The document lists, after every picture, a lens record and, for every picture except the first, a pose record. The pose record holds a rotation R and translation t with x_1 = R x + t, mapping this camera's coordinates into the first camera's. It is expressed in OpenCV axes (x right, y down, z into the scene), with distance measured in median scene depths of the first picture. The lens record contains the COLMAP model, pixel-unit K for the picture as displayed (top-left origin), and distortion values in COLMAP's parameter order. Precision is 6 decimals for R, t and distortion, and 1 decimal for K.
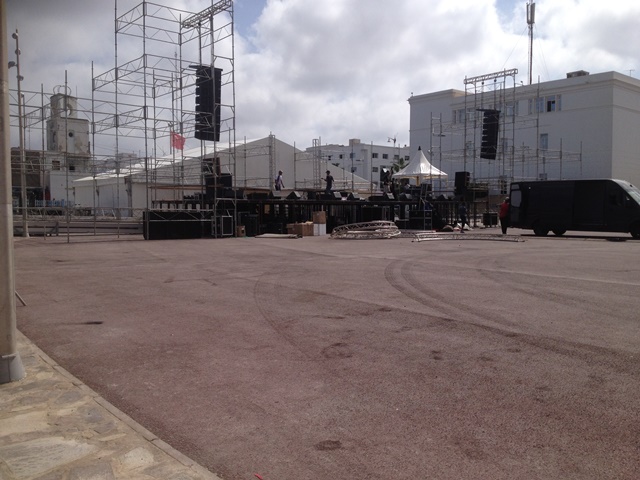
lens RADIAL K [[589.0, 0, 314.9], [0, 589.0, 244.3], [0, 0, 1]] dist [0.026811, 0.000000]
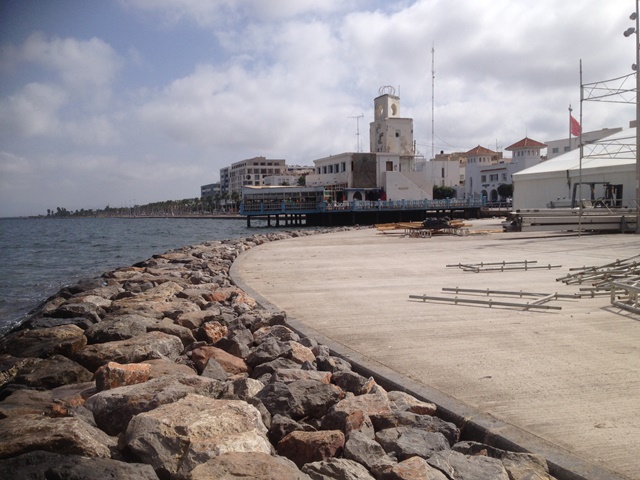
lens RADIAL K [[589.0, 0, 319.6], [0, 589.0, 242.1], [0, 0, 1]] dist [0.026811, 0.000000]
pose [[0.940474, -0.015660, -0.339504, -0.198885], [0.015295, 0.999876, -0.003751, -0.001255], [0.339521, -0.001664, 0.940597, 0.015239]]
